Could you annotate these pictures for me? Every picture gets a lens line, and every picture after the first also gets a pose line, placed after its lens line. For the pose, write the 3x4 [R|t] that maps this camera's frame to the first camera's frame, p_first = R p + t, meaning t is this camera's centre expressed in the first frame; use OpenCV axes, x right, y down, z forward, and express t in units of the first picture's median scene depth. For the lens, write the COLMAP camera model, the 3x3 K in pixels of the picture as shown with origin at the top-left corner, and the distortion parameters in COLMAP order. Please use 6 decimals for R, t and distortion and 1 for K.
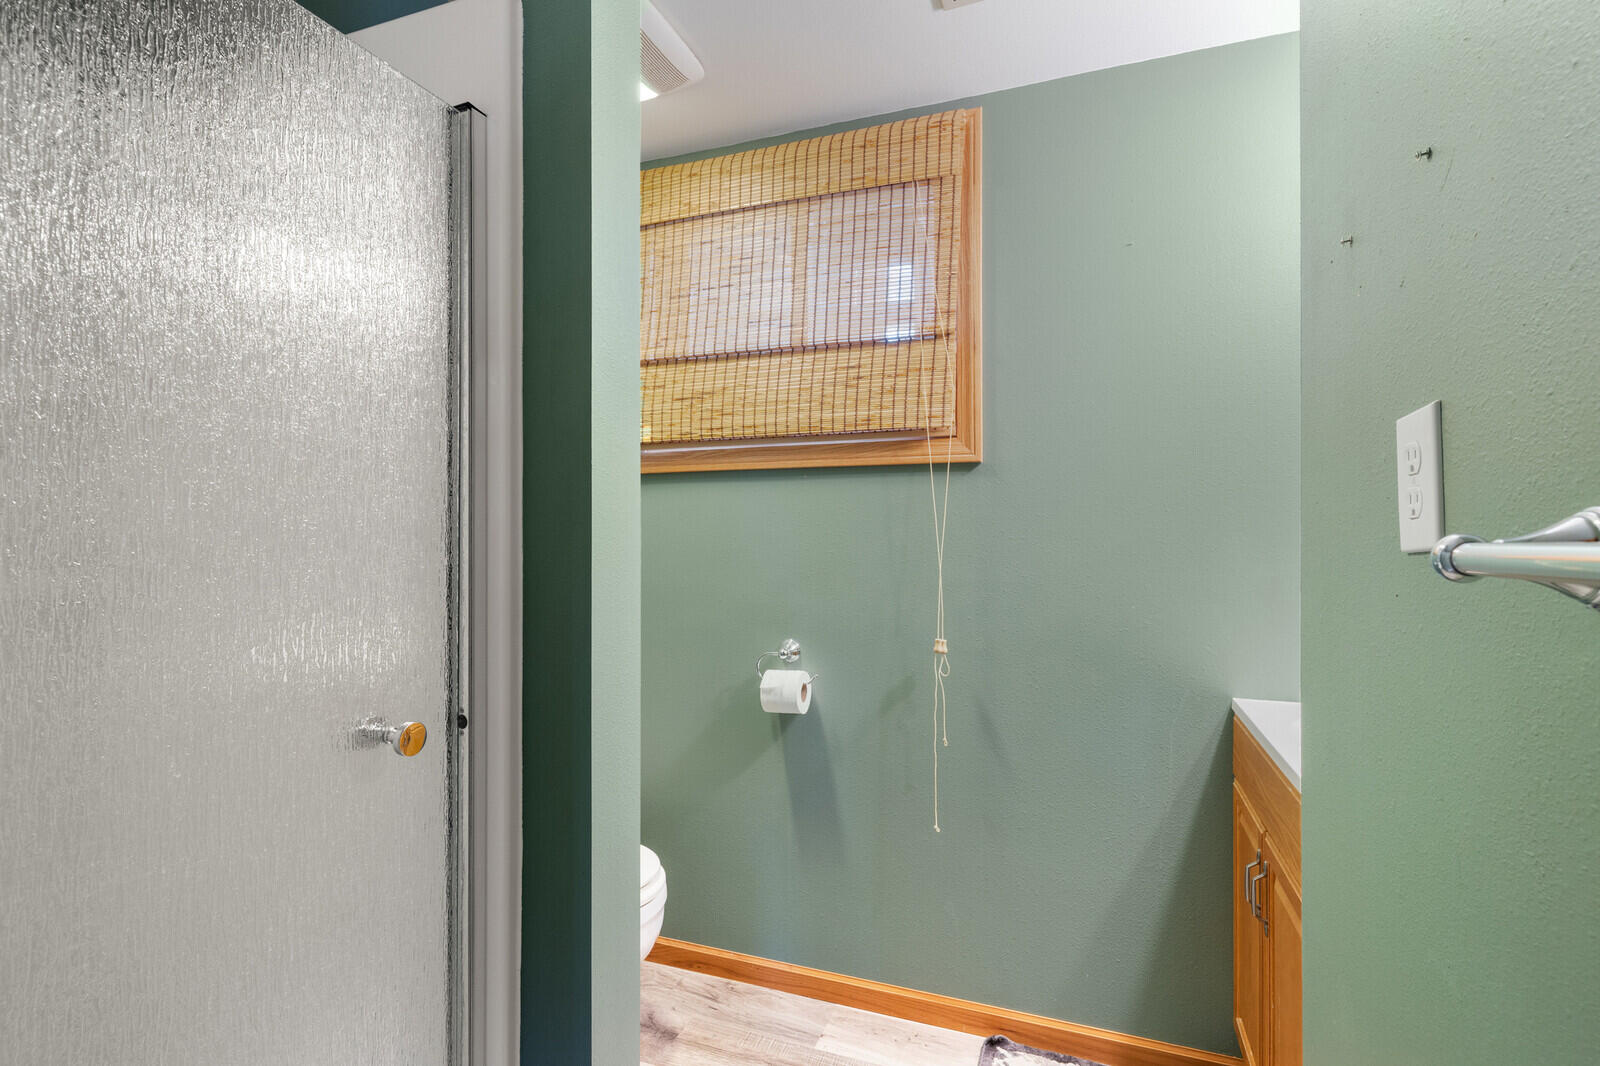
lens RADIAL K [[764.7, 0, 796.2], [0, 764.7, 534.6], [0, 0, 1]] dist [0.005559, -0.002565]
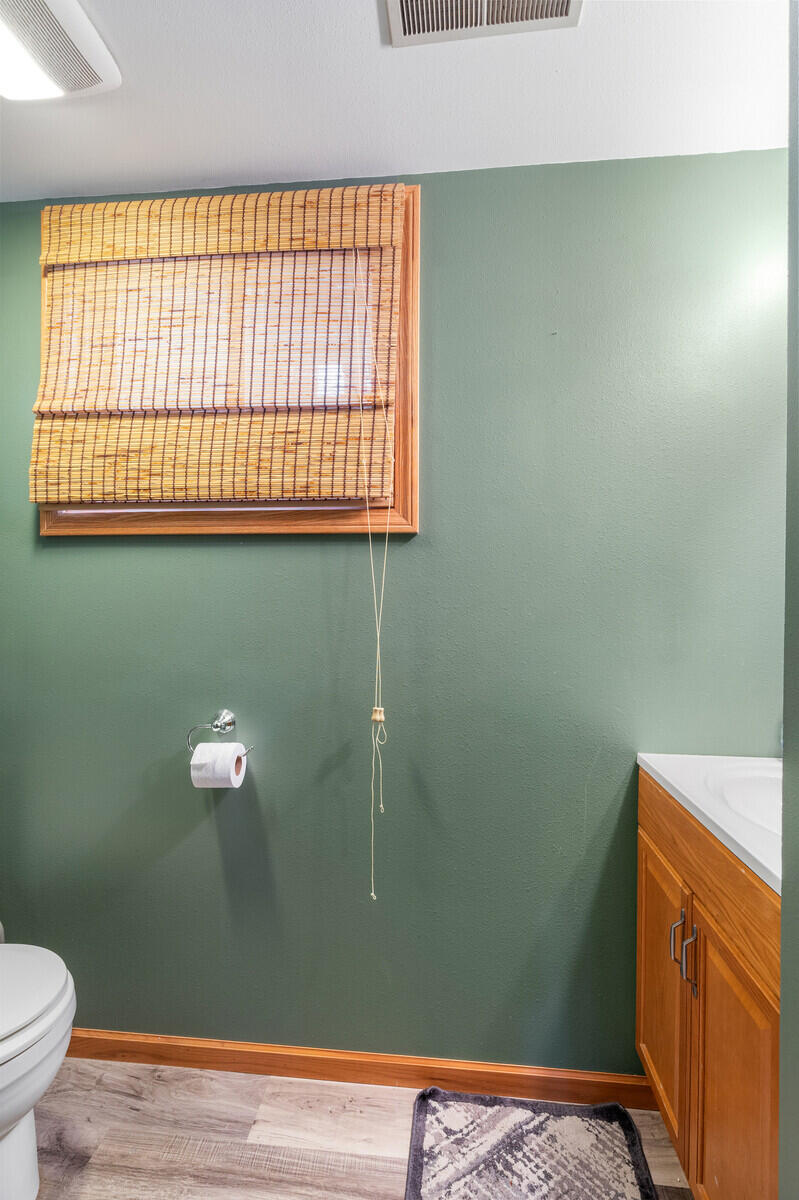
lens RADIAL K [[573.5, 0, 397.2], [0, 573.5, 599.4], [0, 0, 1]] dist [0.005559, -0.002565]
pose [[0.966008, 0.005024, 0.258462, 0.016123], [-0.006440, 0.999969, 0.004633, -0.009238], [-0.258430, -0.006140, 0.966010, 0.252033]]
